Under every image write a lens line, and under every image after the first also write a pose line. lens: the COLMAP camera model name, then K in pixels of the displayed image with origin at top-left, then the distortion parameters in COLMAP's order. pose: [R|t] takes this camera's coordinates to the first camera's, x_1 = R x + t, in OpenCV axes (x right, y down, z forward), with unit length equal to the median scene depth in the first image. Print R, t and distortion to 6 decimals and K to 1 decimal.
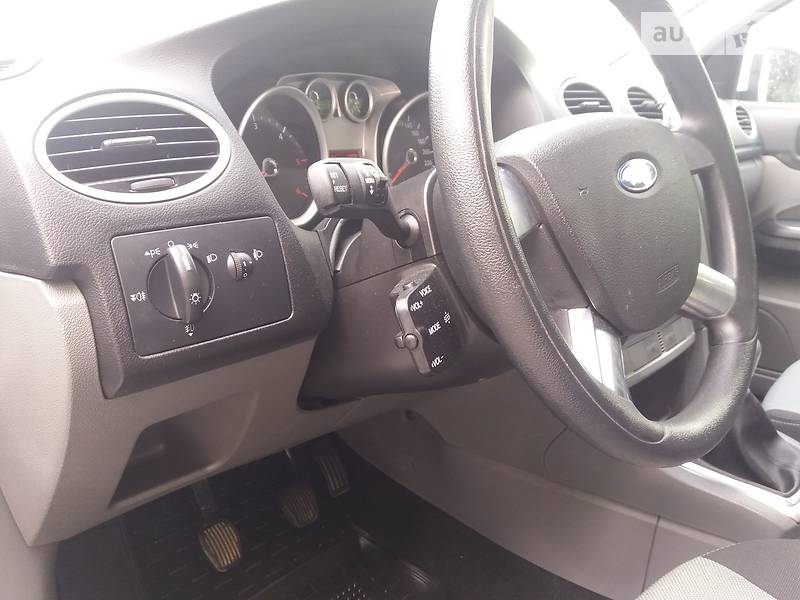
lens RADIAL K [[656.0, 0, 400.0], [0, 656.0, 300.0], [0, 0, 1]] dist [0.186849, -0.358152]
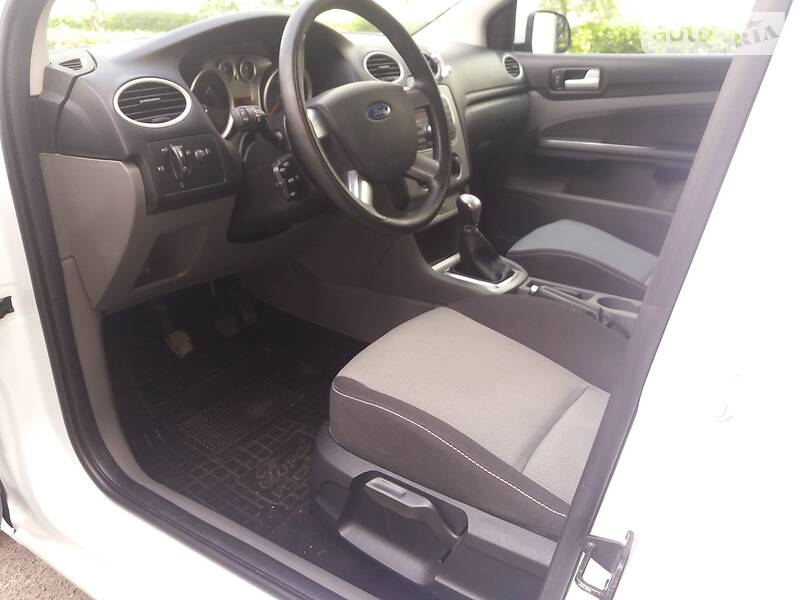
lens RADIAL K [[661.9, 0, 400.0], [0, 661.9, 300.0], [0, 0, 1]] dist [0.047710, -0.080662]
pose [[0.986313, -0.061110, 0.153139, 0.040587], [0.044946, 0.993256, 0.106877, 0.197103], [-0.158638, -0.098531, 0.982408, -1.203932]]
